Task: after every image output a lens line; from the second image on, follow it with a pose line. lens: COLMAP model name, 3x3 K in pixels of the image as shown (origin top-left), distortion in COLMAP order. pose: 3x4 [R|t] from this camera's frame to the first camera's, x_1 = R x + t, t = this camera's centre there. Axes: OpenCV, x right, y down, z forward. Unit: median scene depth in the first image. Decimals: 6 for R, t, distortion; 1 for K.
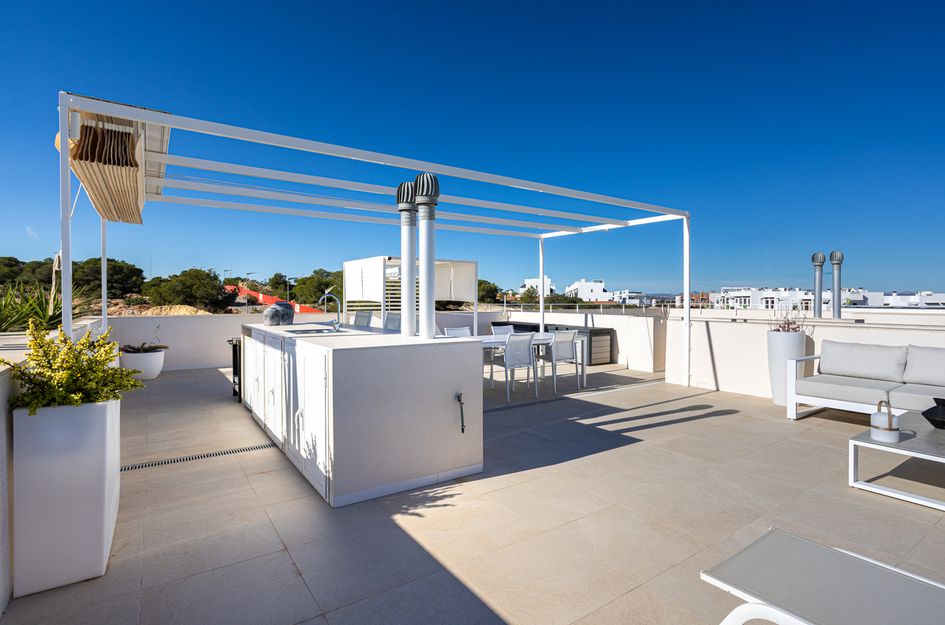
lens RADIAL K [[485.4, 0, 489.0], [0, 485.4, 309.0], [0, 0, 1]] dist [-0.029008, 0.012819]
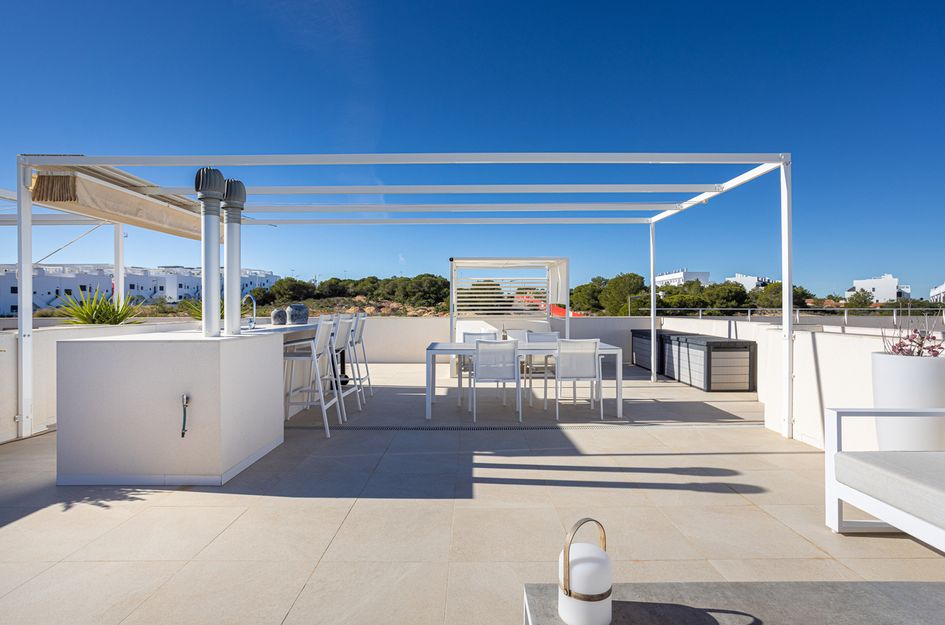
lens RADIAL K [[485.4, 0, 477.2], [0, 485.4, 313.1], [0, 0, 1]] dist [-0.029008, 0.012819]
pose [[0.813043, 0.004050, -0.582189, 0.341907], [-0.008403, 0.999953, -0.004779, 0.005845], [0.582143, 0.008778, 0.813039, 0.208740]]
